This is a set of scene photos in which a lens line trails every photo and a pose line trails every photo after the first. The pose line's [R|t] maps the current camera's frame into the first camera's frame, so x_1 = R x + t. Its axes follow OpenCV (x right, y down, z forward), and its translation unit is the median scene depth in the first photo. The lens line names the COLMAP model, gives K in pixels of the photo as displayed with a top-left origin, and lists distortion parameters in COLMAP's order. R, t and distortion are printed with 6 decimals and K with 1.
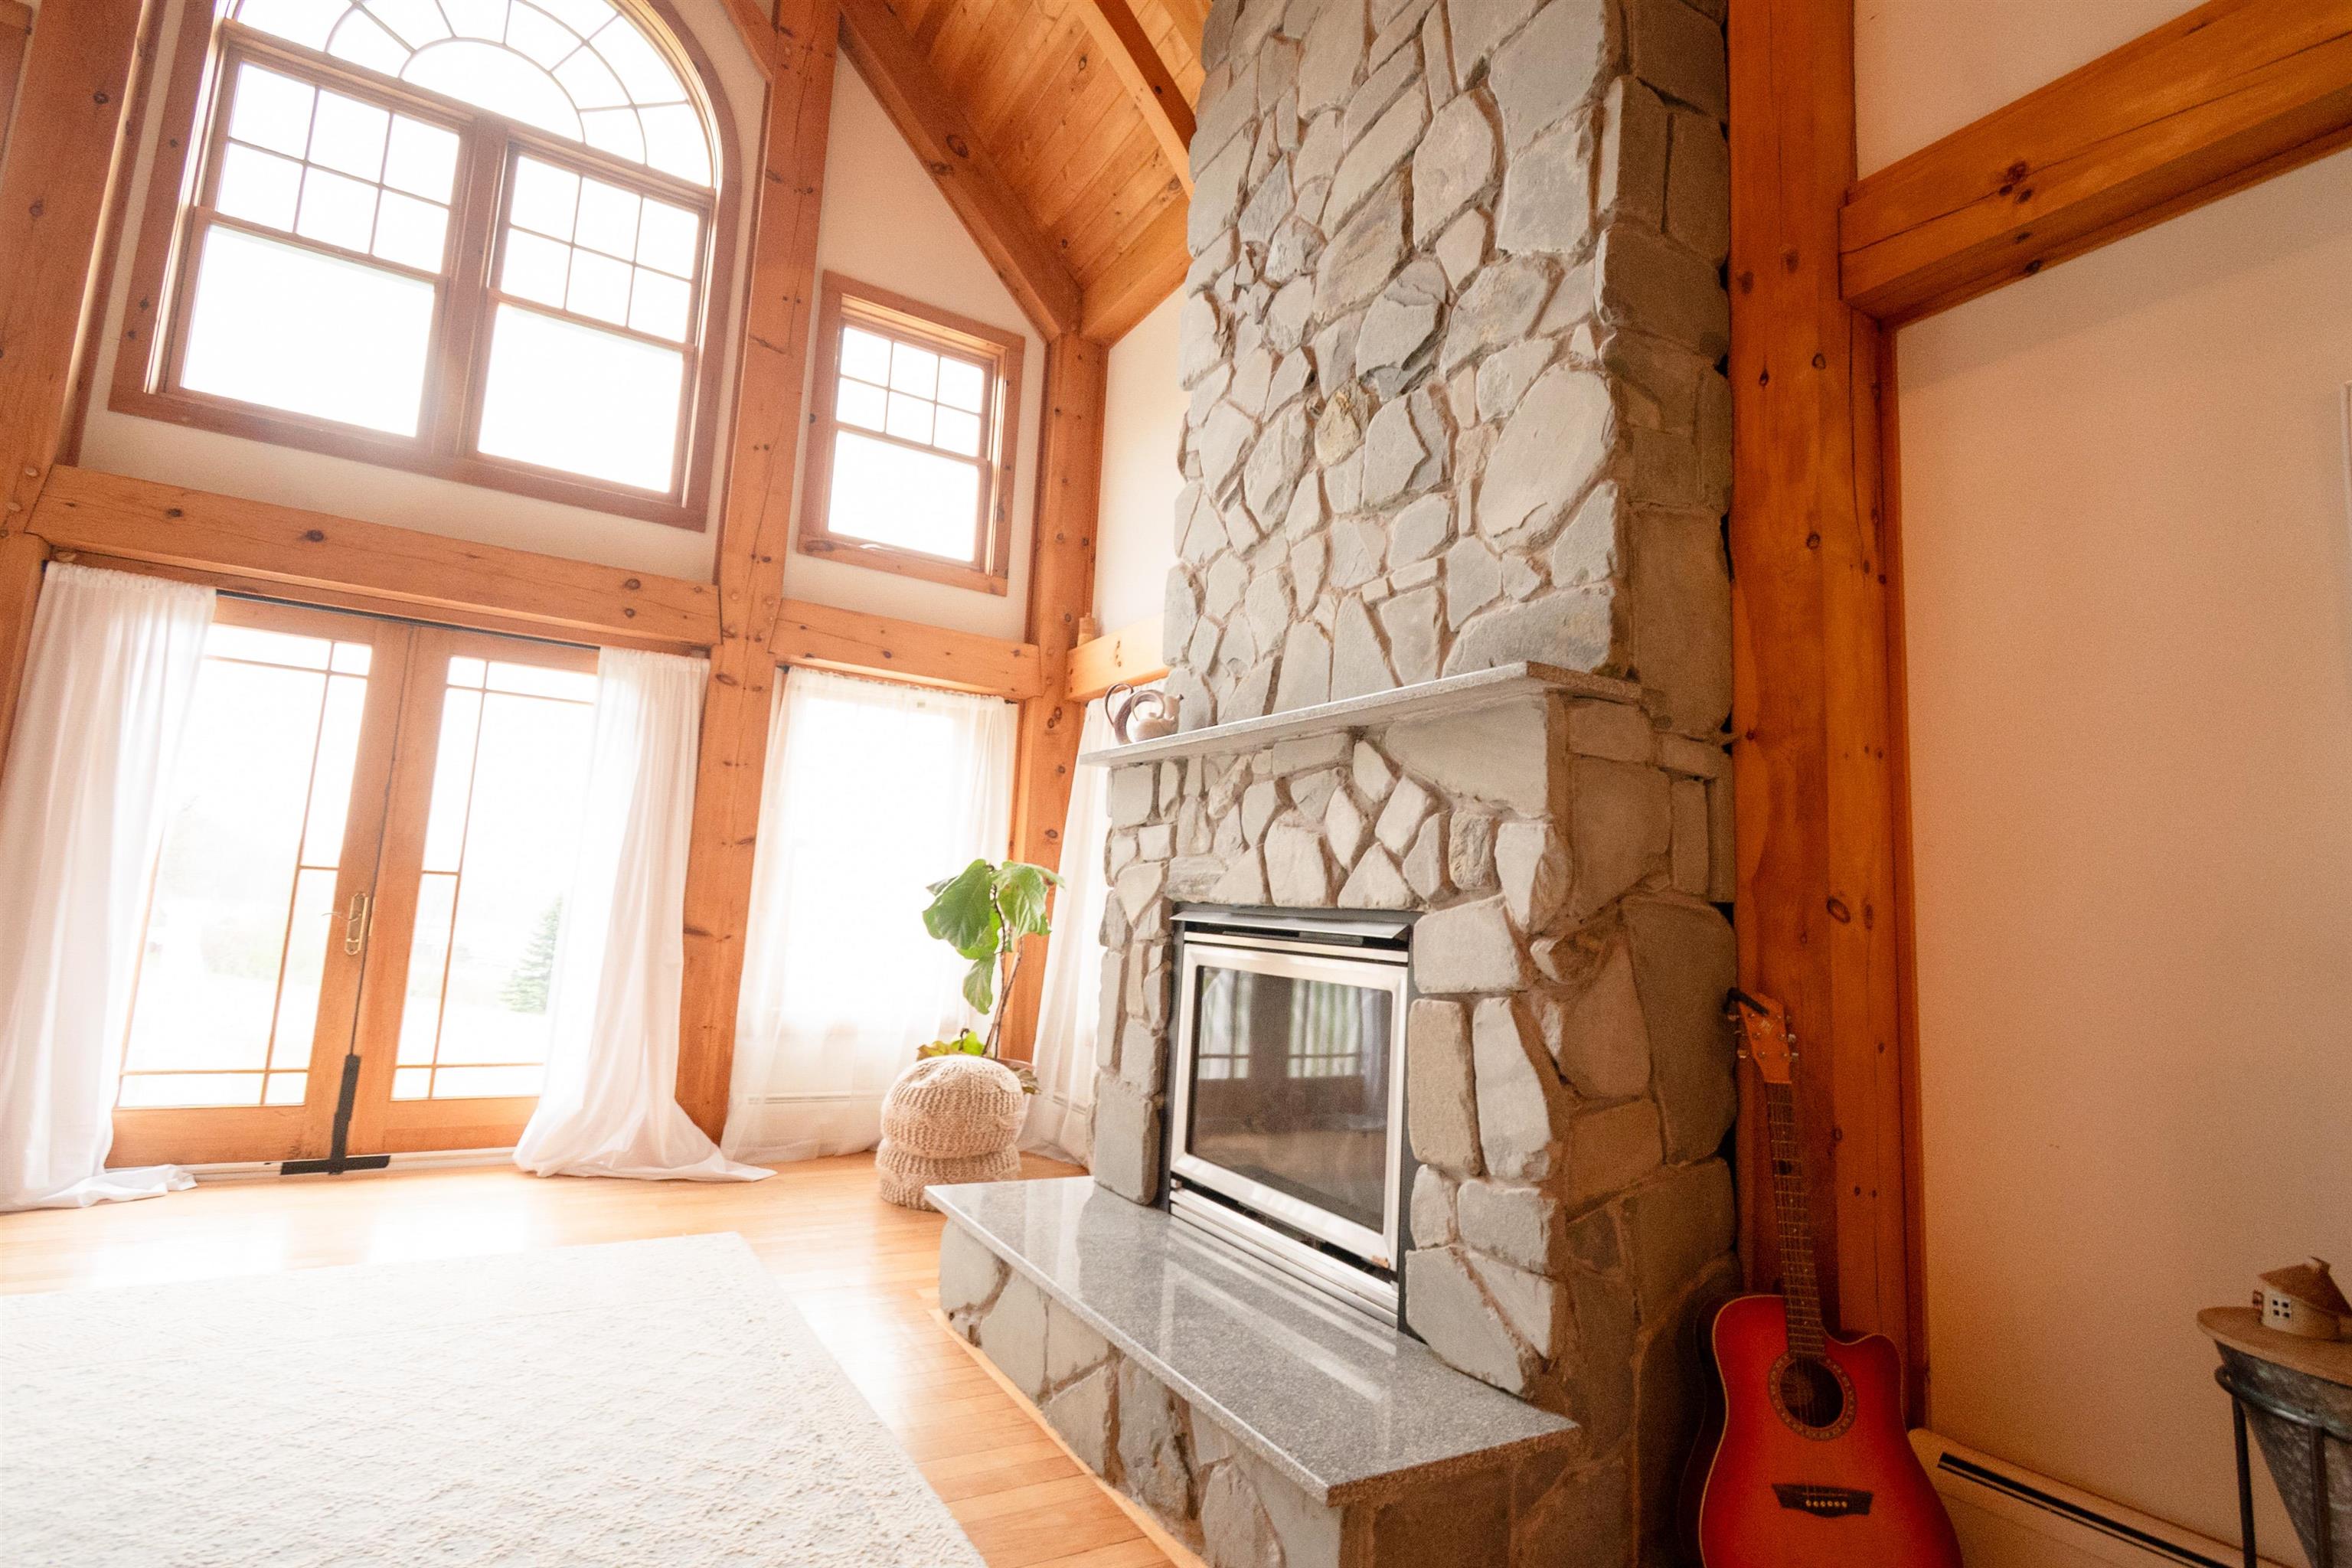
lens RADIAL K [[1118.1, 0, 1175.0], [0, 1118.1, 779.3], [0, 0, 1]] dist [0.003545, -0.001306]
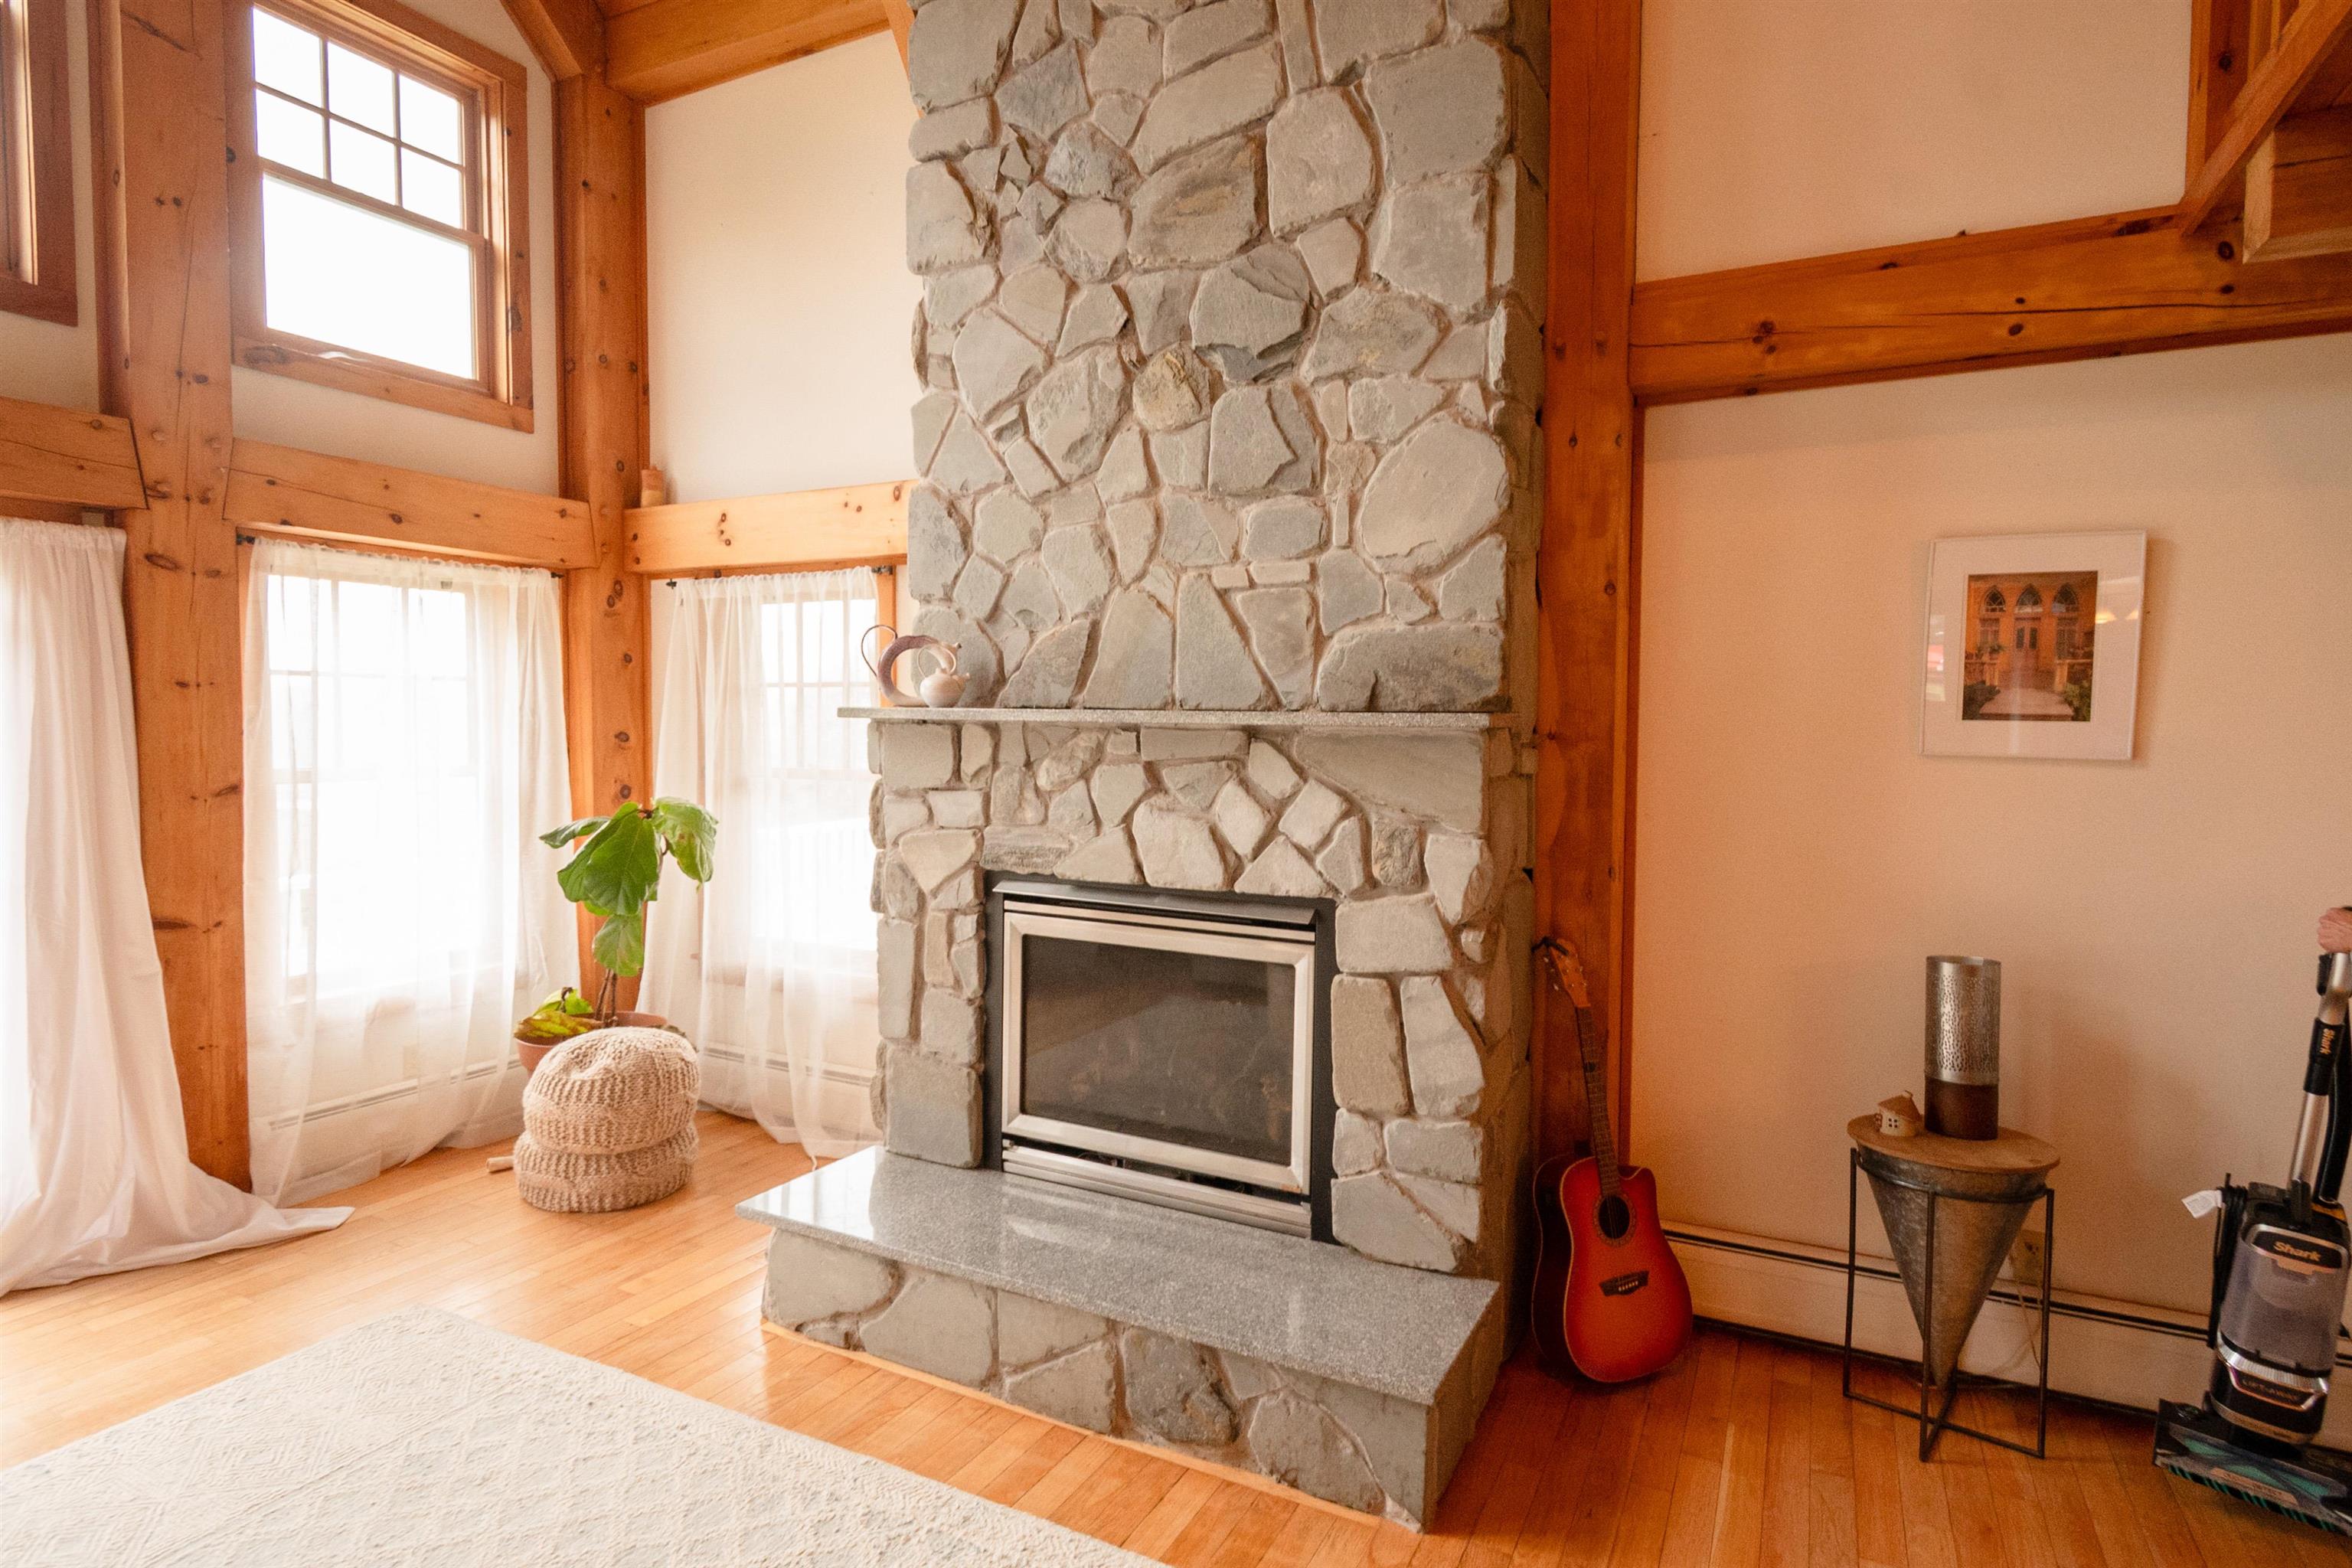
lens RADIAL K [[1226.1, 0, 1176.5], [0, 1226.1, 781.0], [0, 0, 1]] dist [-0.000717, 0.001484]
pose [[0.853060, -0.072407, 0.516765, -0.445181], [-0.025405, 0.983389, 0.179726, -0.178315], [-0.521194, -0.166446, 0.837050, 0.038077]]
